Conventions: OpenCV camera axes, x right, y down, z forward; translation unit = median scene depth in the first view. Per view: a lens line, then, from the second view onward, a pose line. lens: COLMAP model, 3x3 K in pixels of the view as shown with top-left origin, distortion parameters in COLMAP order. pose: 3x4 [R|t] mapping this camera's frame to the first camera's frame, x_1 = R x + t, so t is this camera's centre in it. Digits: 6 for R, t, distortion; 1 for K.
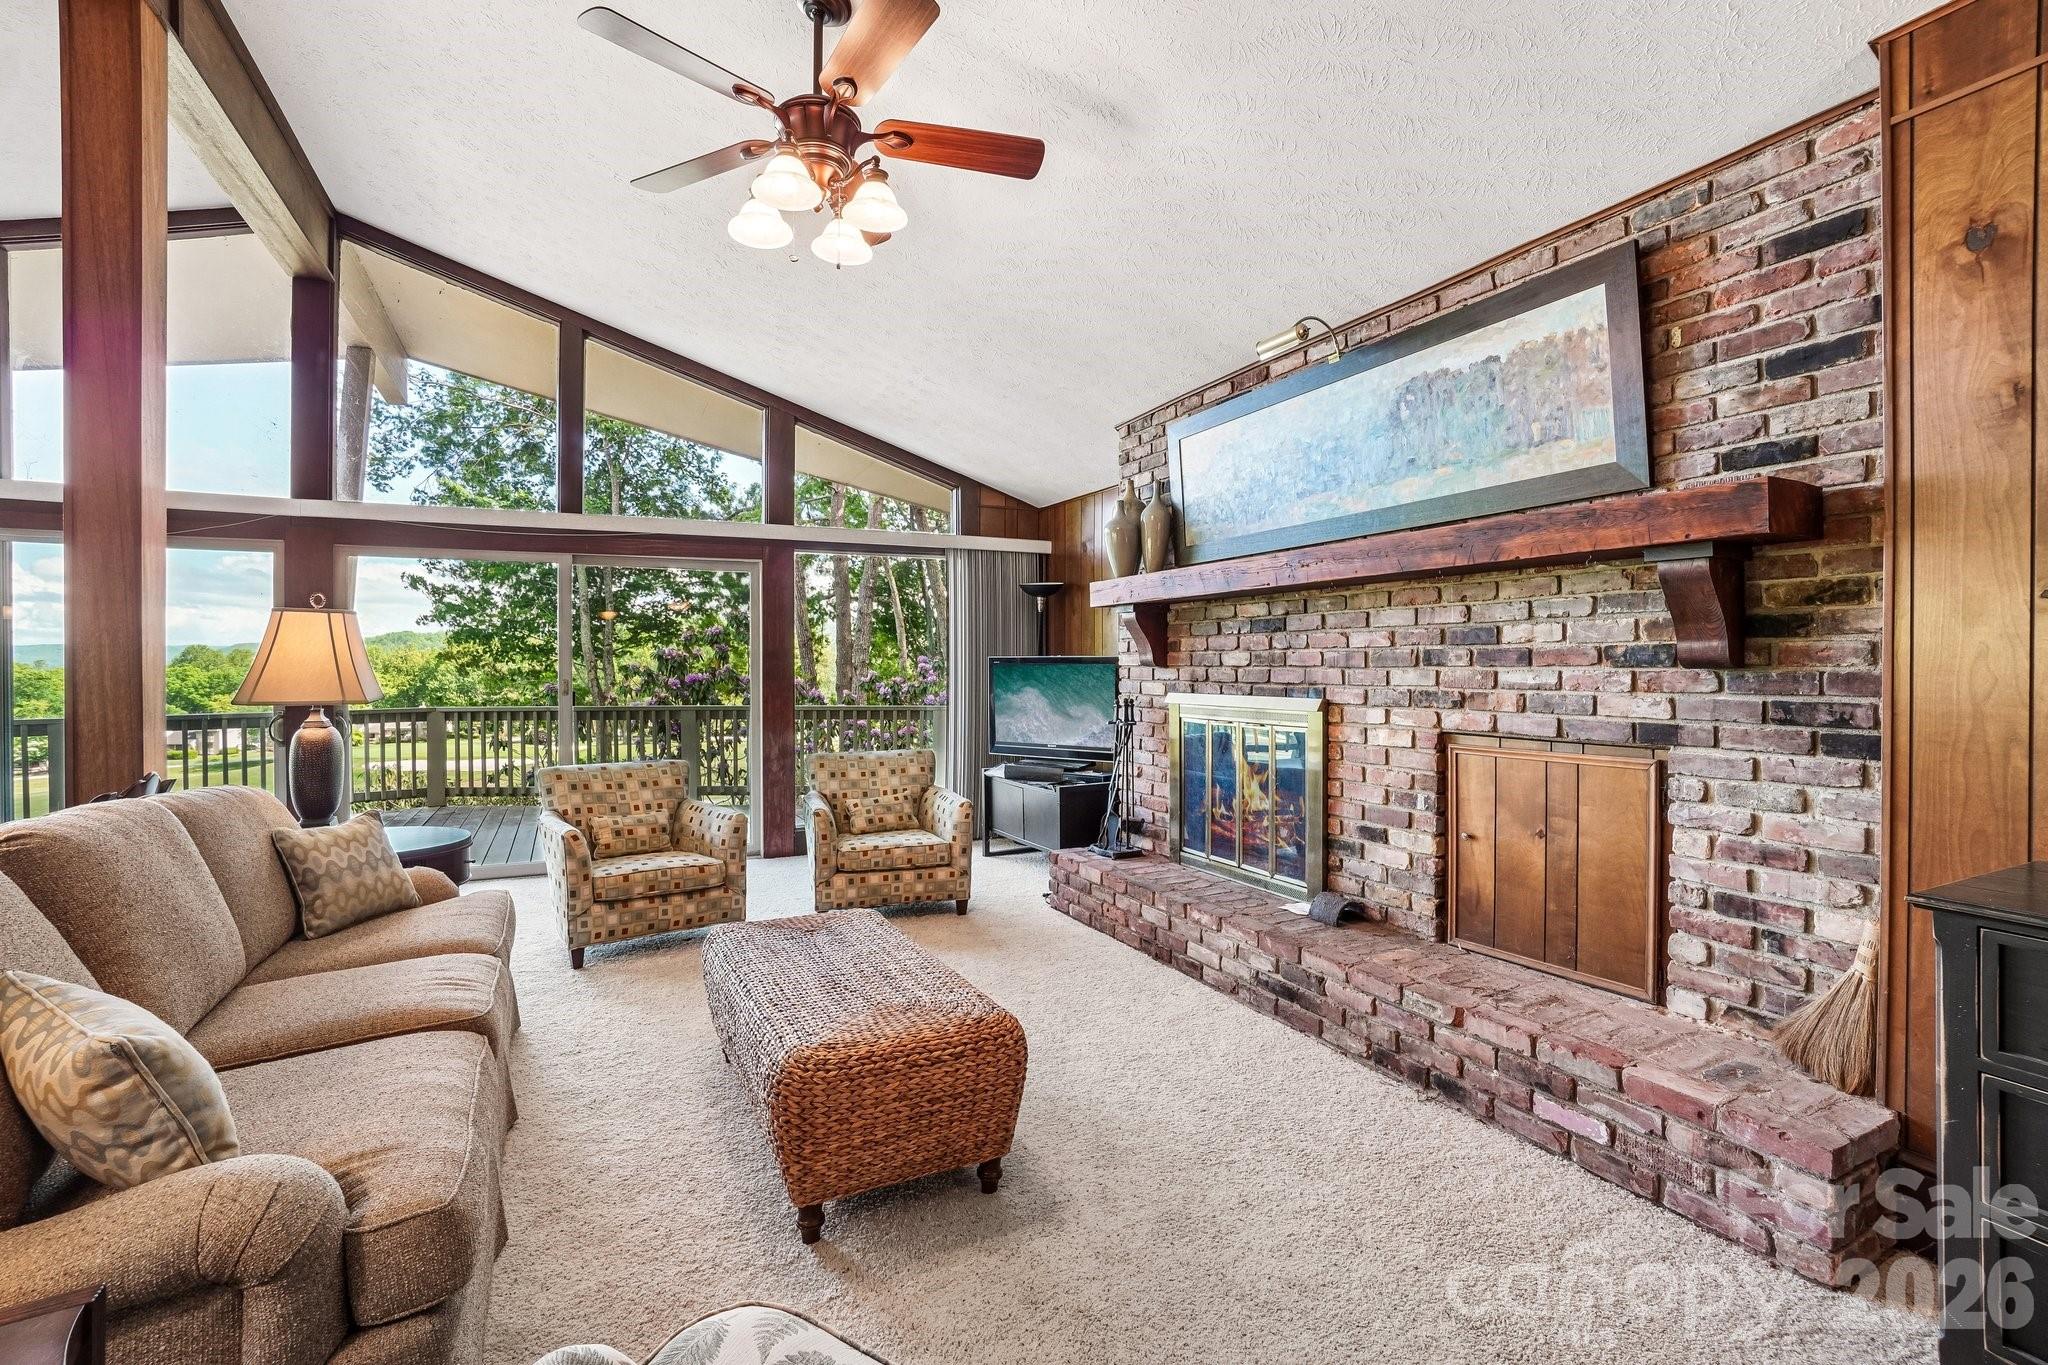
lens RADIAL K [[909.1, 0, 1010.2], [0, 909.1, 665.3], [0, 0, 1]] dist [-0.059396, 0.020629]
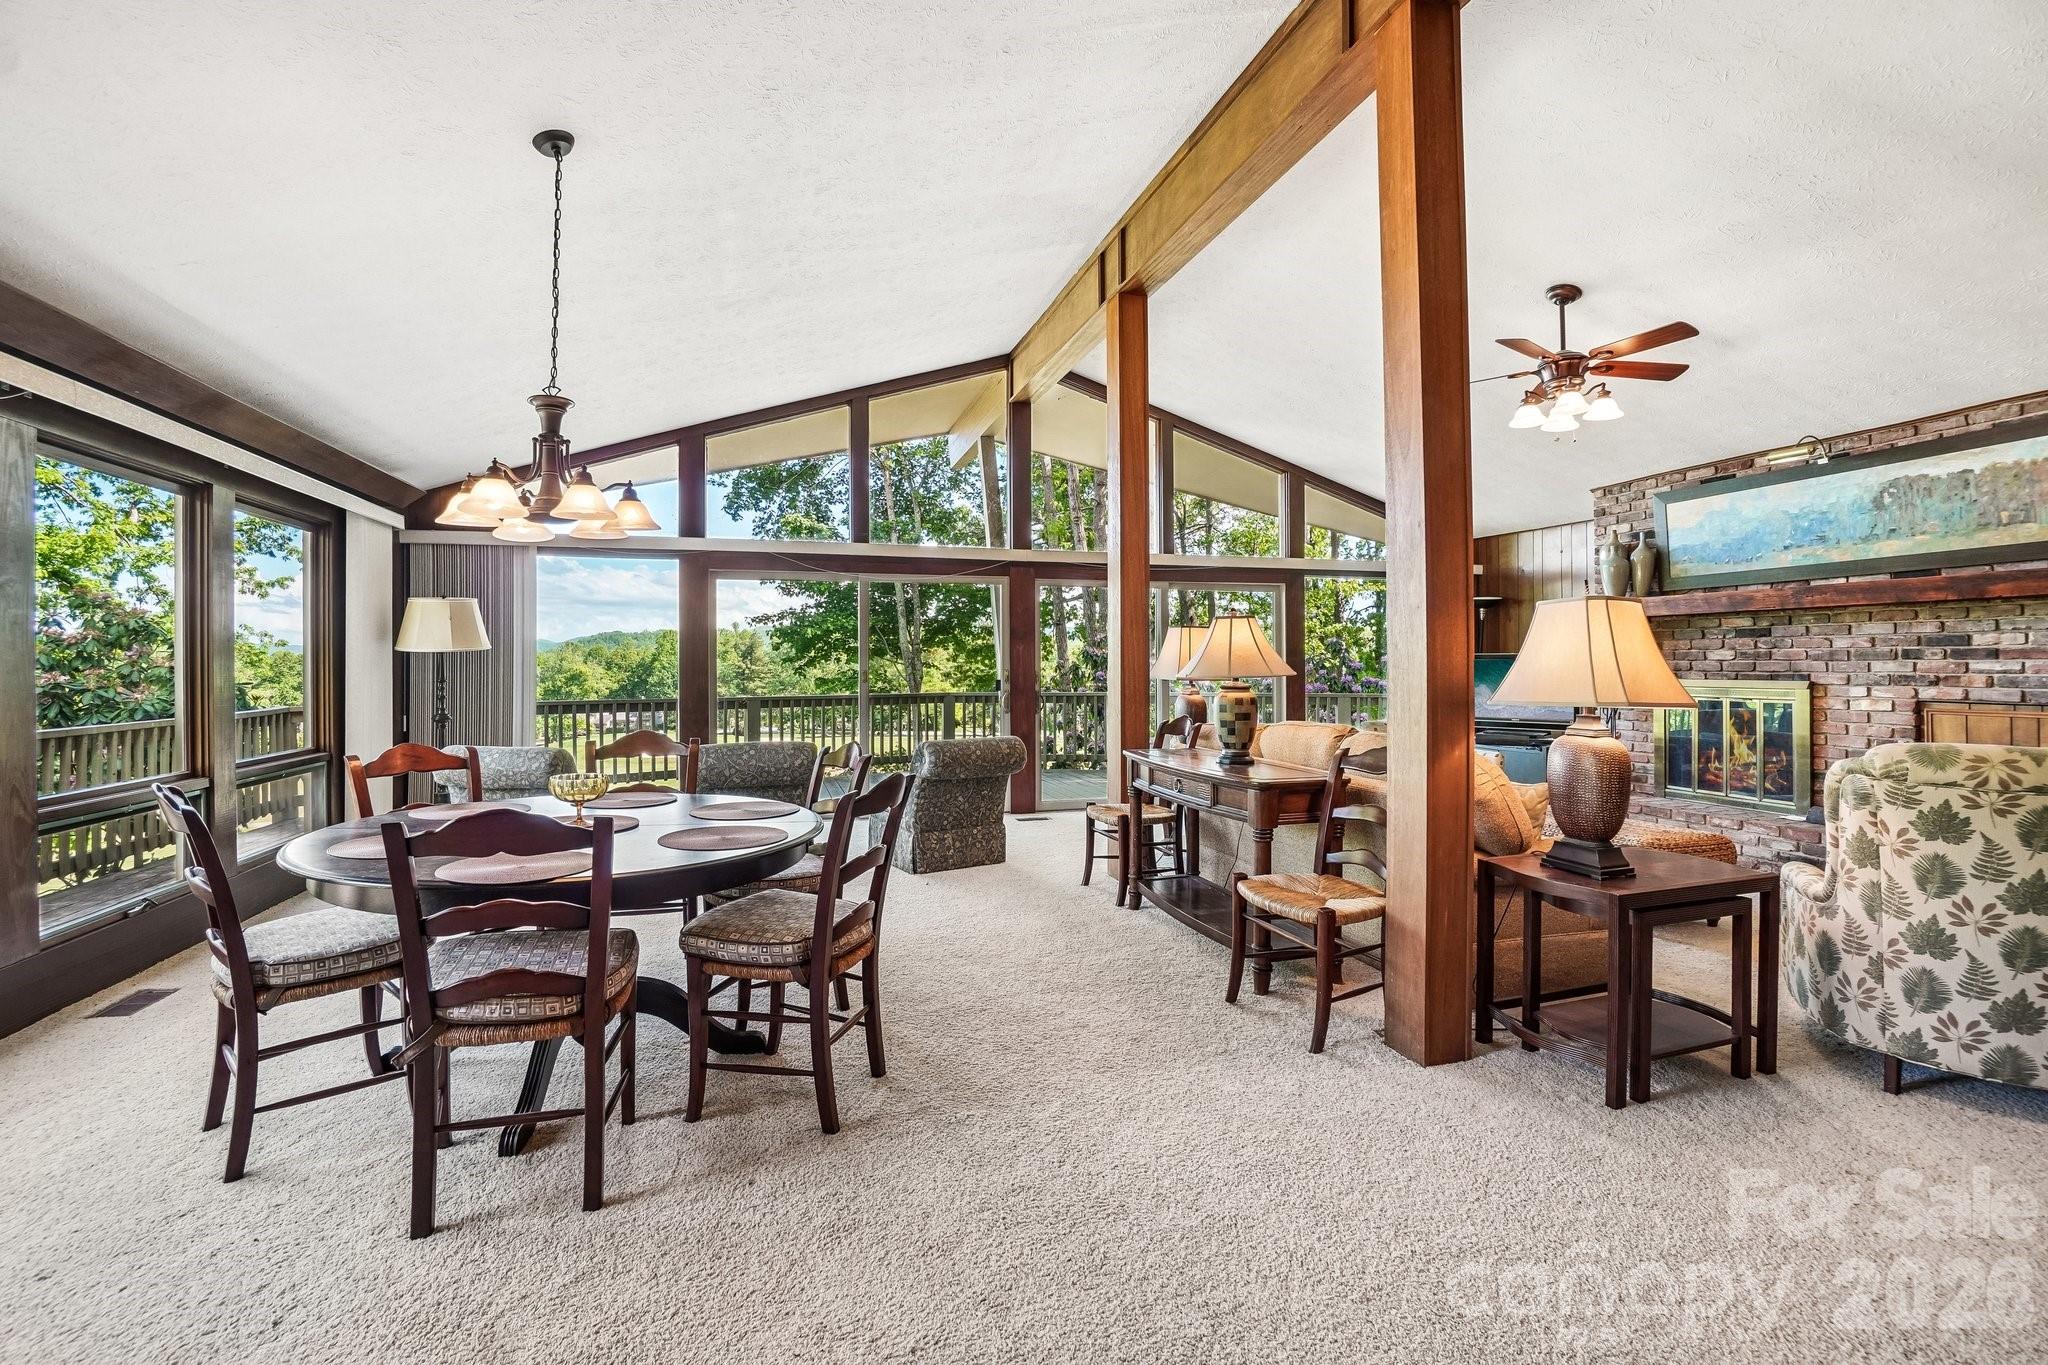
lens RADIAL K [[909.1, 0, 1011.9], [0, 909.1, 656.1], [0, 0, 1]] dist [-0.059396, 0.020629]
pose [[0.983711, -0.000822, -0.179754, -0.718180], [-0.000516, 0.999972, -0.007399, 0.006361], [0.179755, 0.007371, 0.983684, -0.708815]]
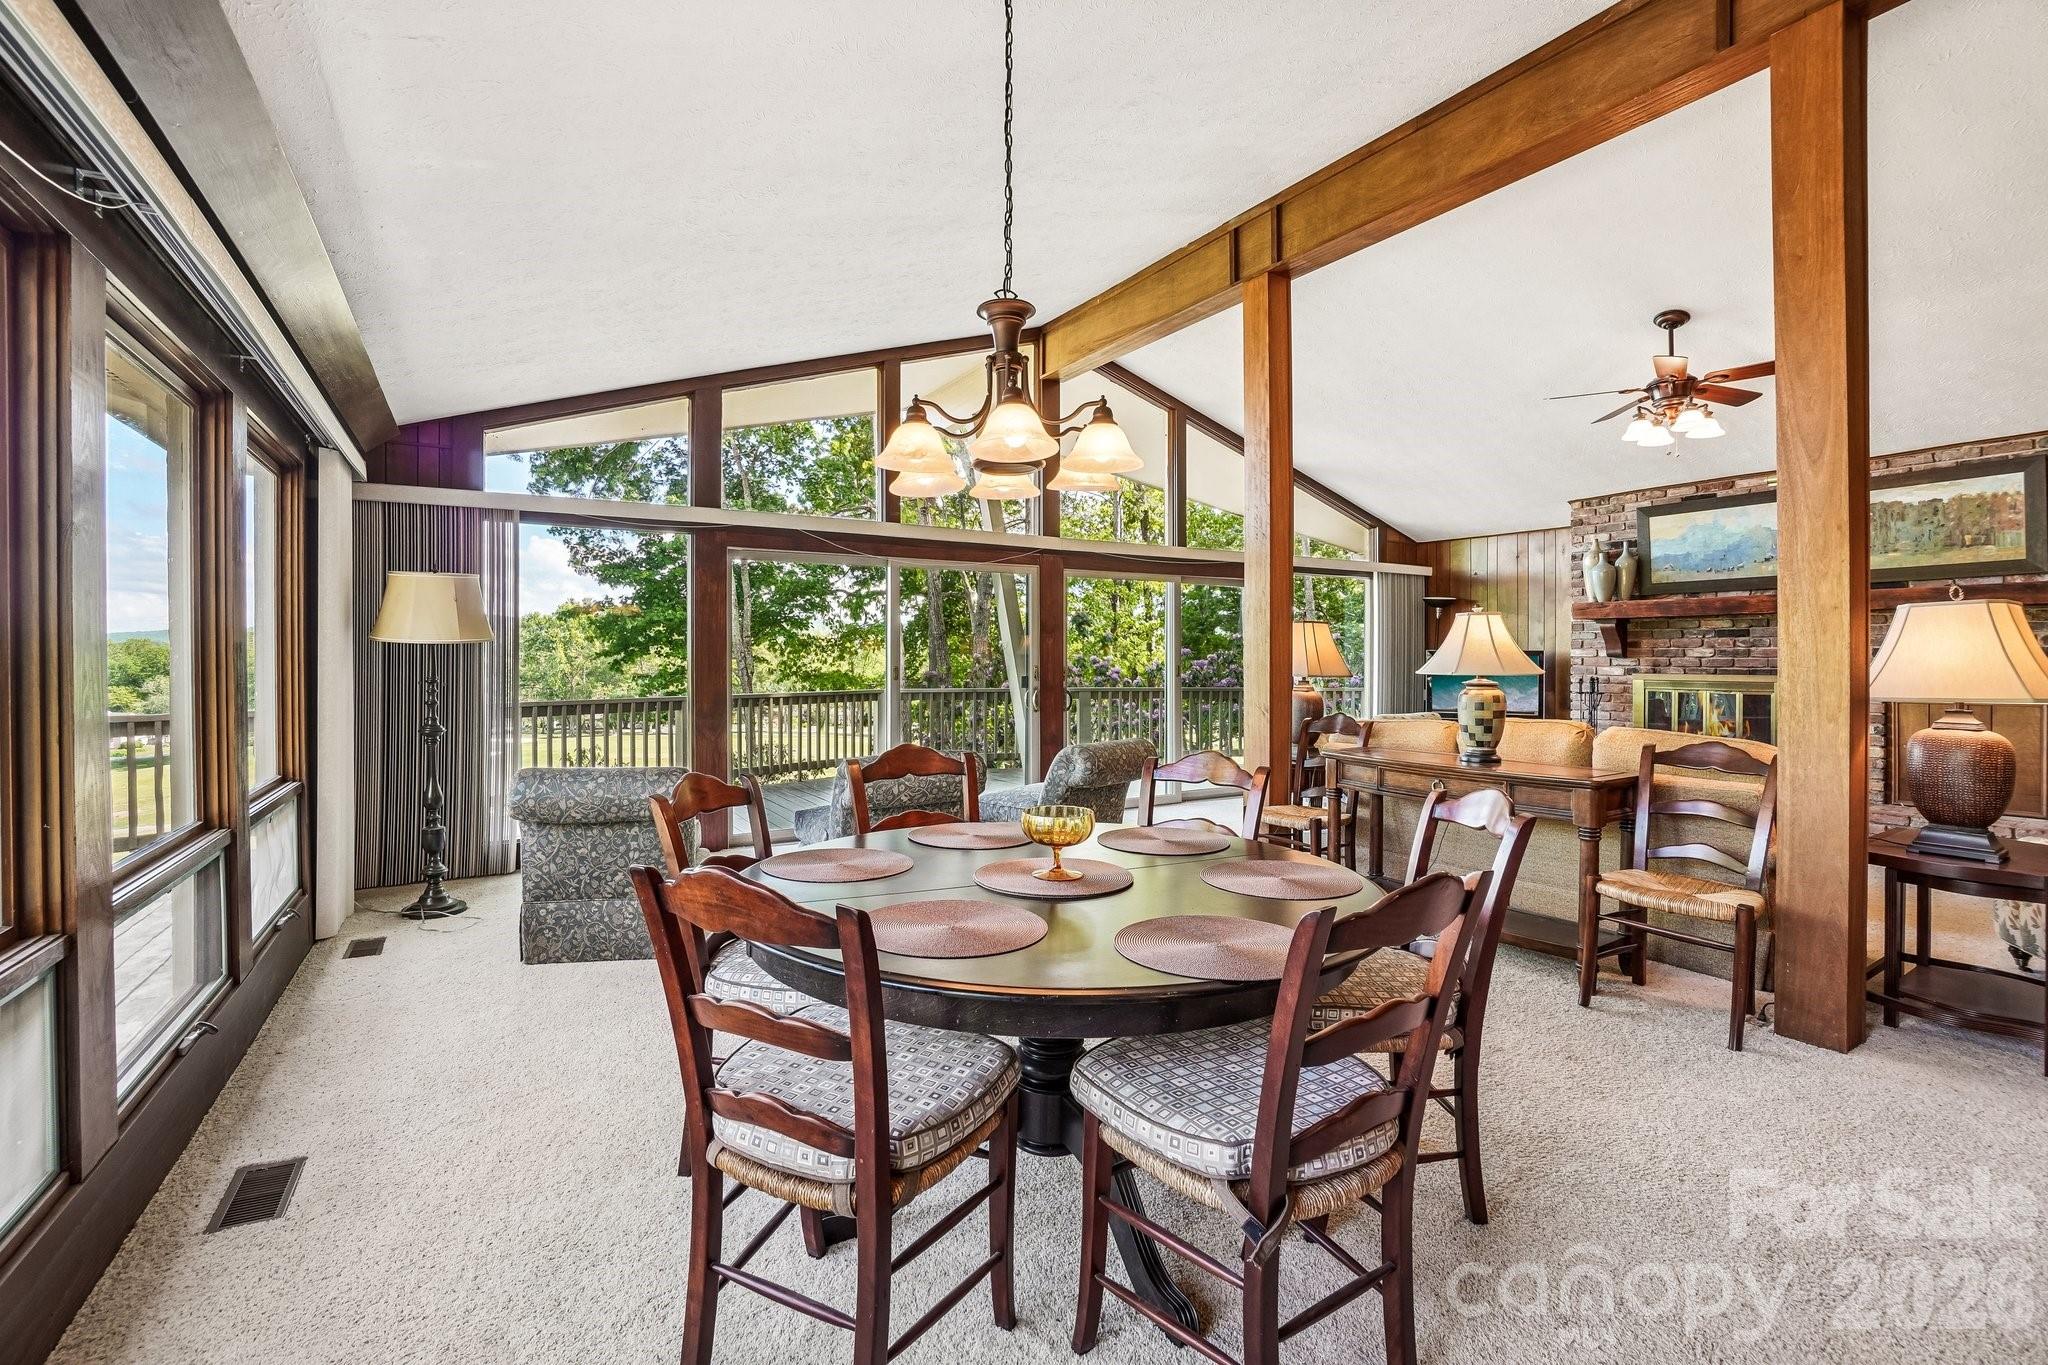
lens RADIAL K [[909.1, 0, 1011.3], [0, 909.1, 655.5], [0, 0, 1]] dist [-0.059396, 0.020629]
pose [[0.996730, 0.002115, 0.080776, -1.316855], [-0.001964, 0.999996, -0.001954, 0.004344], [-0.080780, 0.001789, 0.996730, -0.598540]]
